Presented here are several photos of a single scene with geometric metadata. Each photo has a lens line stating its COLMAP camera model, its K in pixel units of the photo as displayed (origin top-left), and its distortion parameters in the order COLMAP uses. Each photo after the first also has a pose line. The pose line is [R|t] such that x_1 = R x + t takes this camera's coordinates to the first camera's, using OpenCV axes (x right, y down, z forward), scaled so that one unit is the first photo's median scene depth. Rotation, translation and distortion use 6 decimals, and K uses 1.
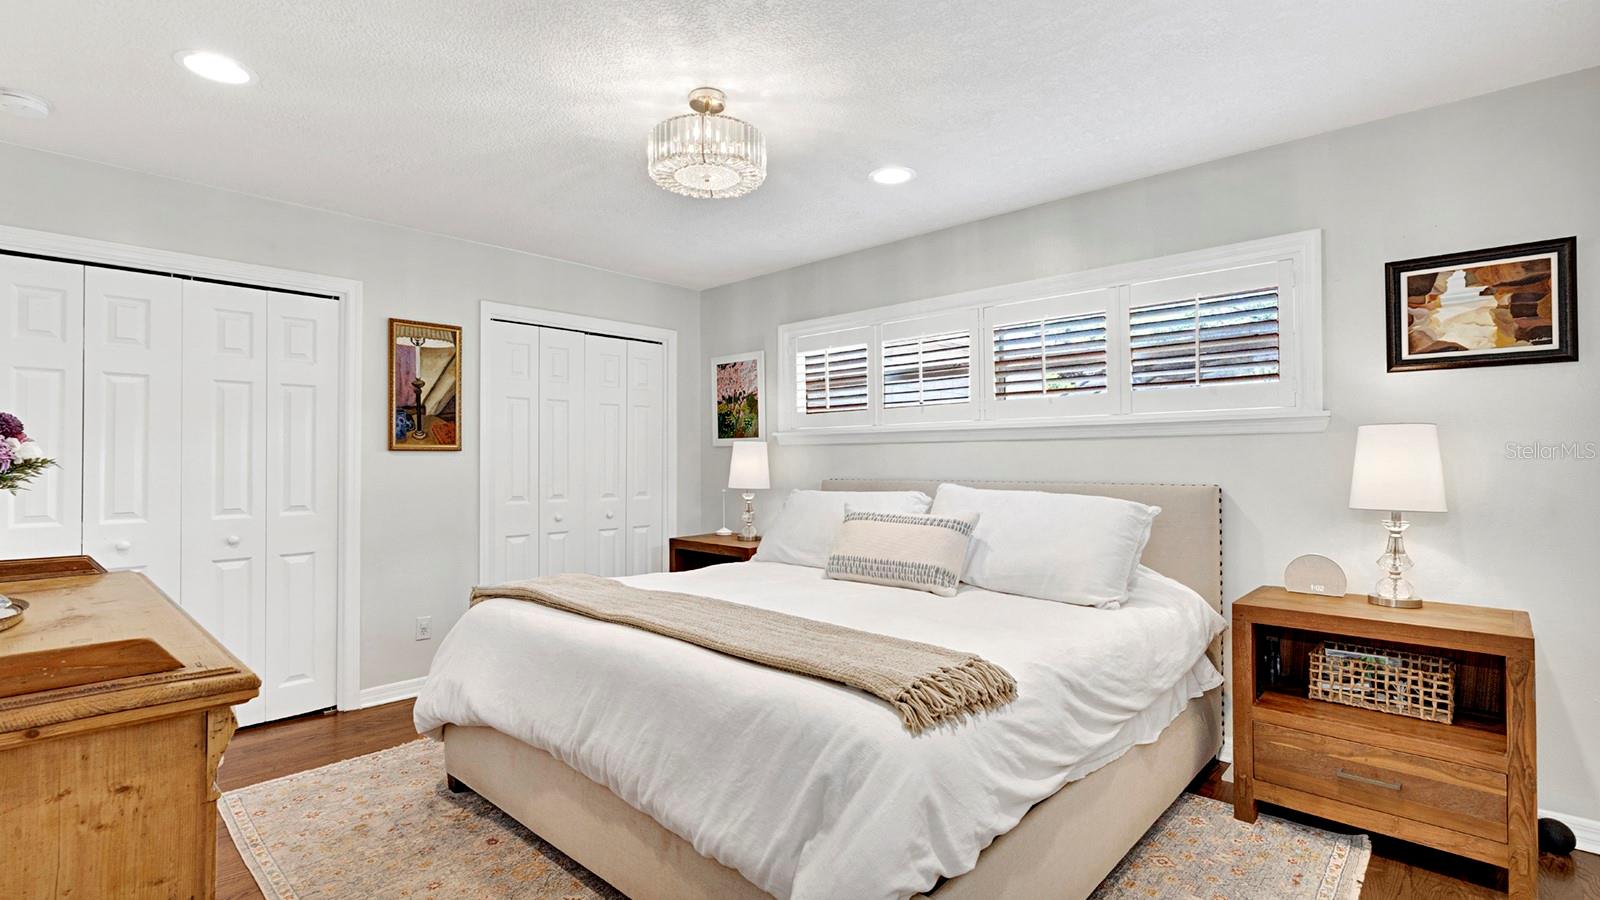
lens RADIAL K [[739.4, 0, 800.0], [0, 739.4, 450.0], [0, 0, 1]] dist [-0.000450, 0.000091]
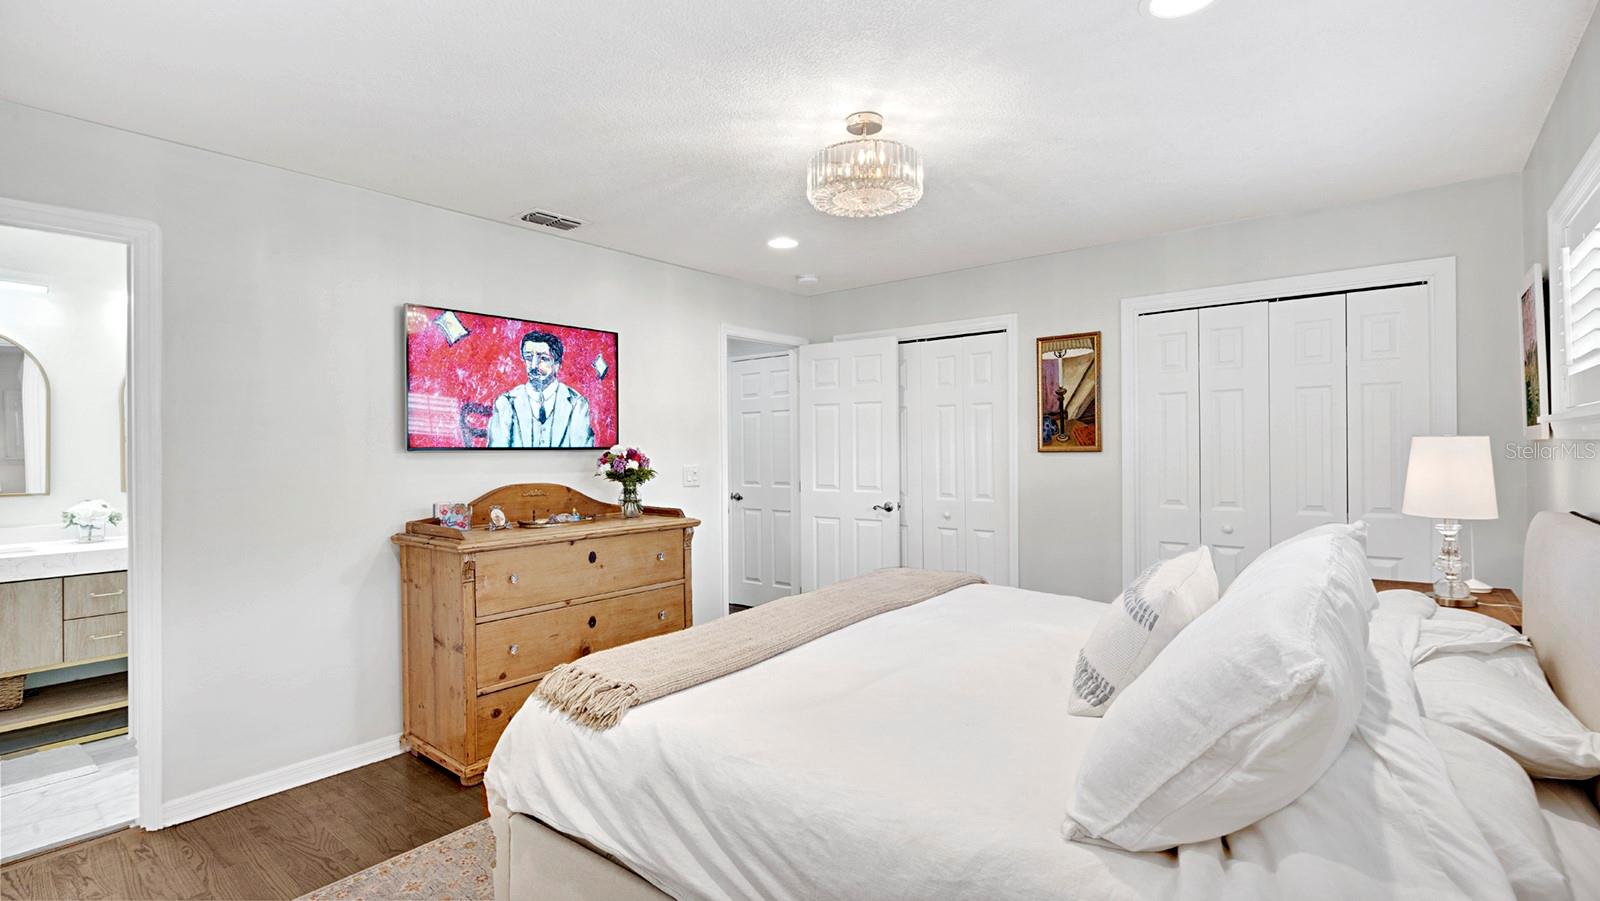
lens RADIAL K [[739.4, 0, 800.0], [0, 739.4, 450.5], [0, 0, 1]] dist [-0.000450, 0.000091]
pose [[0.065176, 0.006738, -0.997851, 0.516173], [0.025145, 0.999649, 0.008392, -0.018730], [0.997557, -0.025638, 0.064984, 0.485254]]
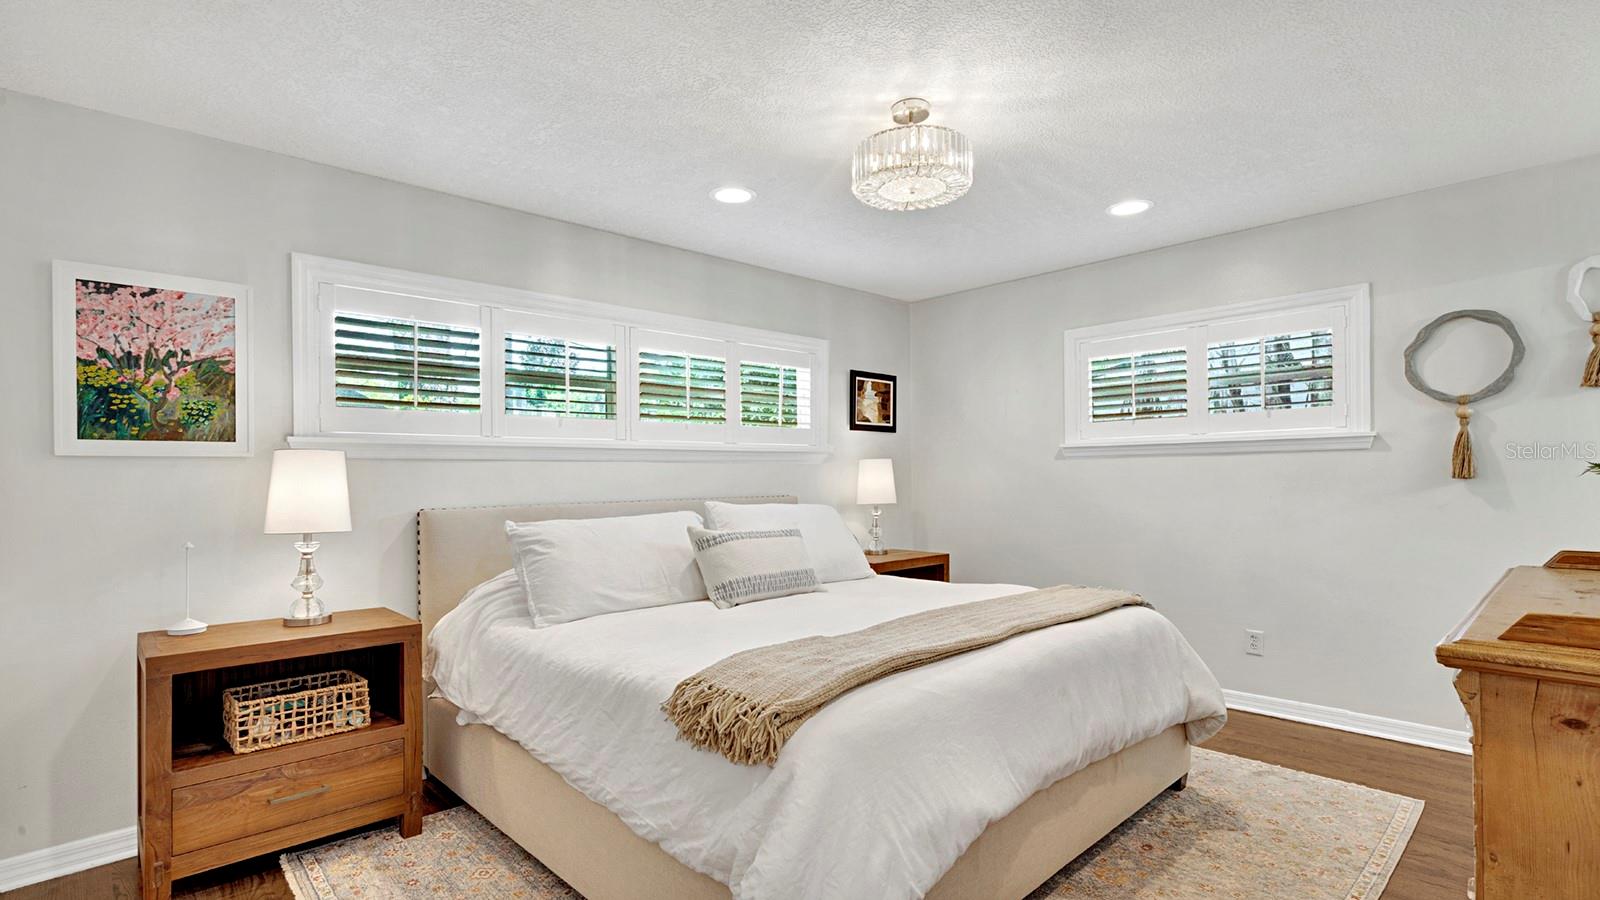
lens RADIAL K [[759.2, 0, 800.0], [0, 759.2, 450.0], [0, 0, 1]] dist [-0.003301, -0.000444]
pose [[0.064091, 0.039813, 0.997150, -1.181572], [-0.001703, 0.999207, -0.039785, 0.021359], [-0.997943, 0.000851, 0.064108, 1.108389]]
